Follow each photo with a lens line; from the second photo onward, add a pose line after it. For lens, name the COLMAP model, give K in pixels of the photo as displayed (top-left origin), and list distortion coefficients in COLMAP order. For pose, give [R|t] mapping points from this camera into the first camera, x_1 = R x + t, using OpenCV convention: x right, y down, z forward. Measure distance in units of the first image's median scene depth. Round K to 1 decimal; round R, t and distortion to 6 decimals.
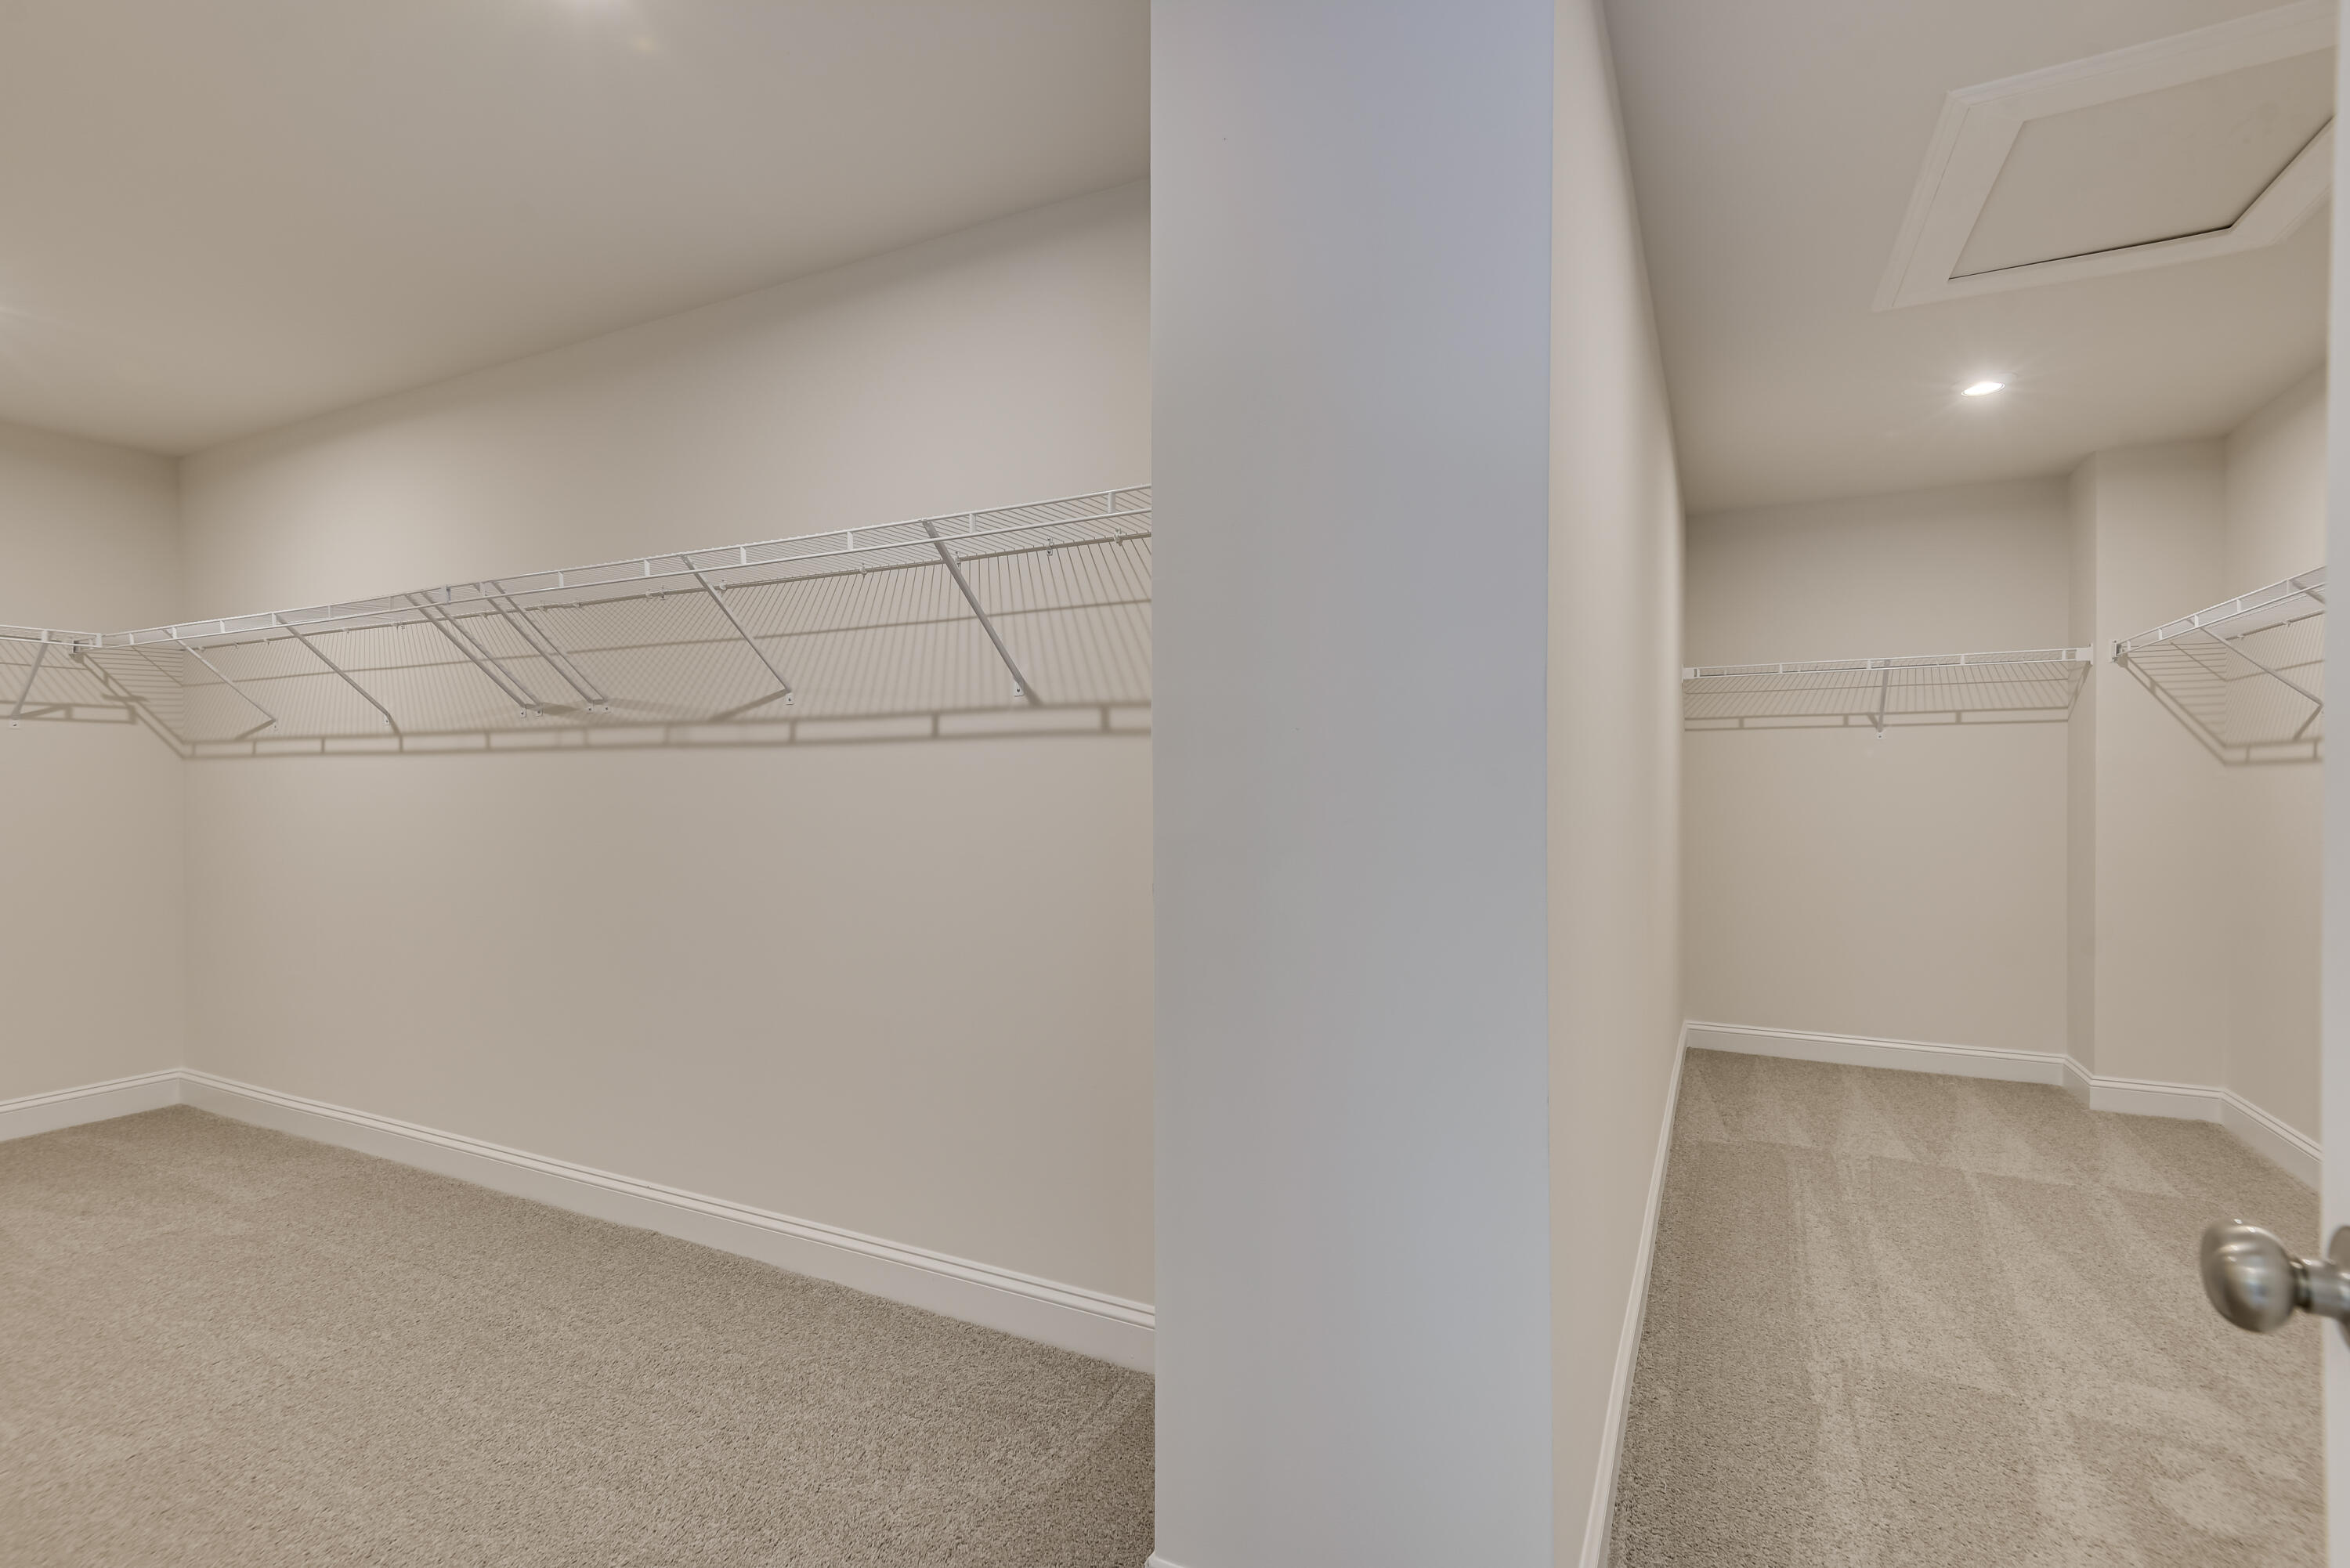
lens RADIAL K [[1067.9, 0, 1171.4], [0, 1067.9, 783.5], [0, 0, 1]] dist [0.000636, 0.000074]
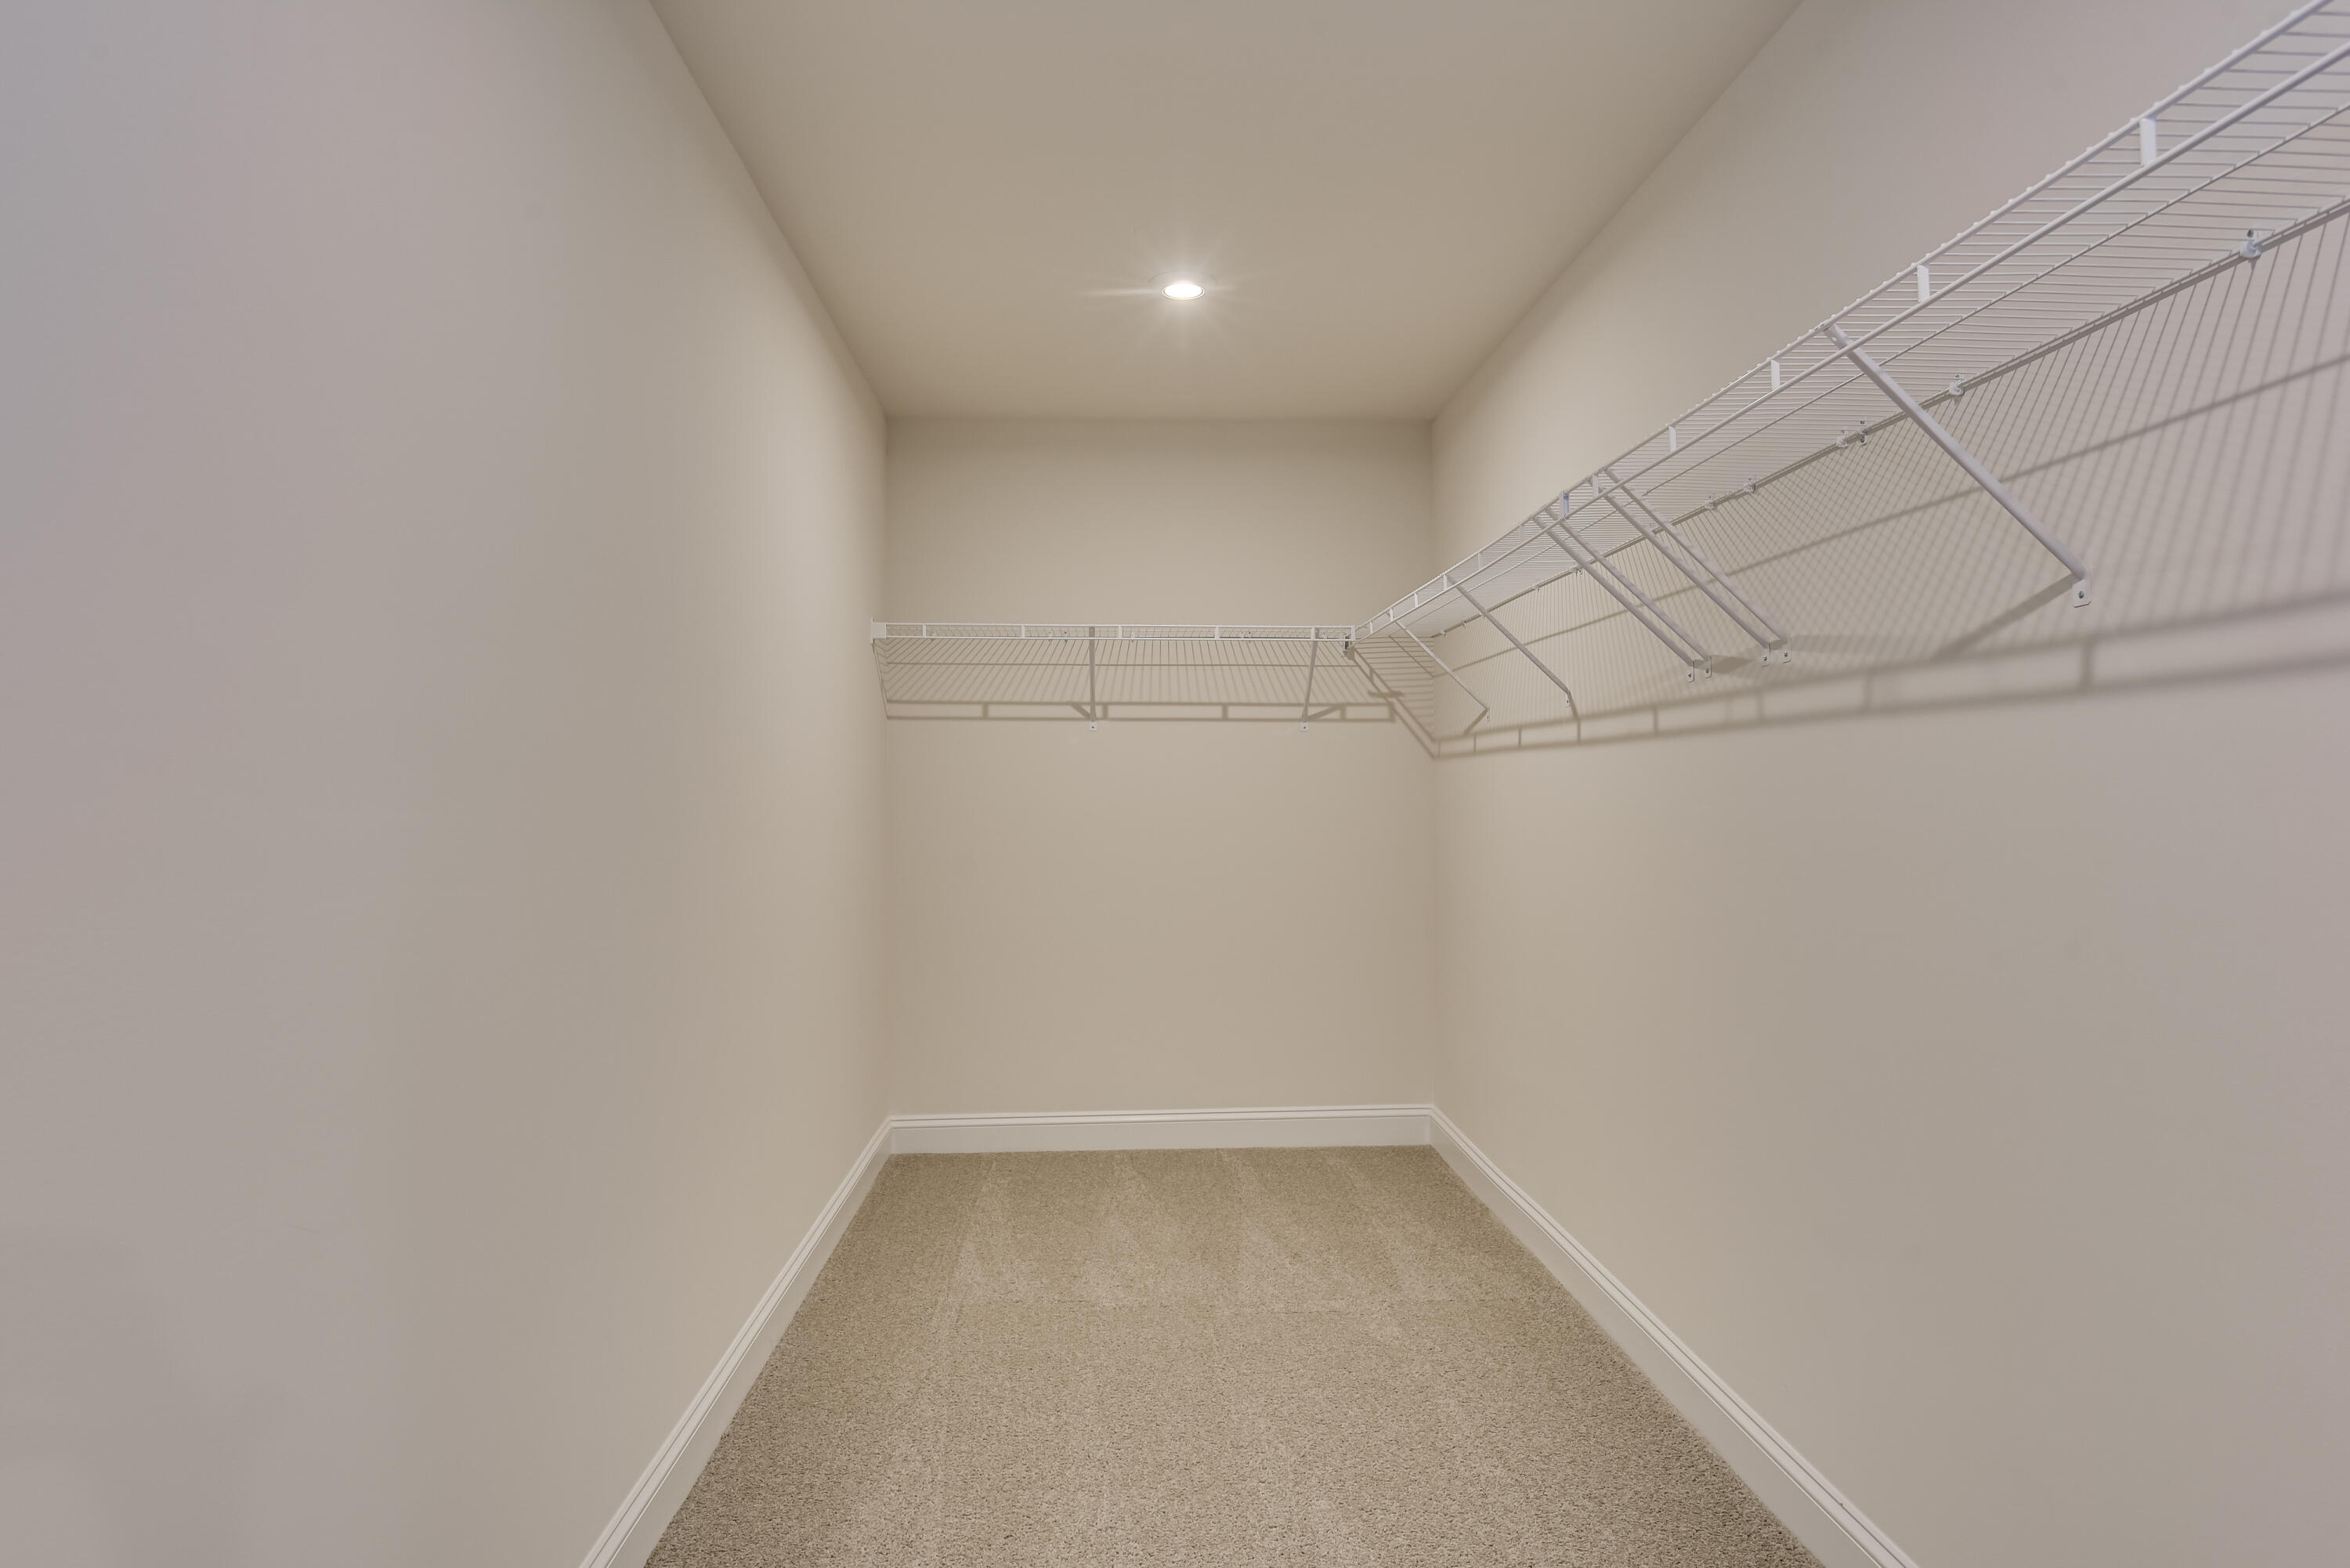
lens RADIAL K [[1426.4, 0, 1161.3], [0, 1426.4, 783.1], [0, 0, 1]] dist [0.000516, -0.003120]
pose [[0.516277, -0.005209, -0.856406, -0.030922], [0.002751, 0.999986, -0.004424, 0.002853], [0.856417, -0.000072, 0.516284, 0.283056]]
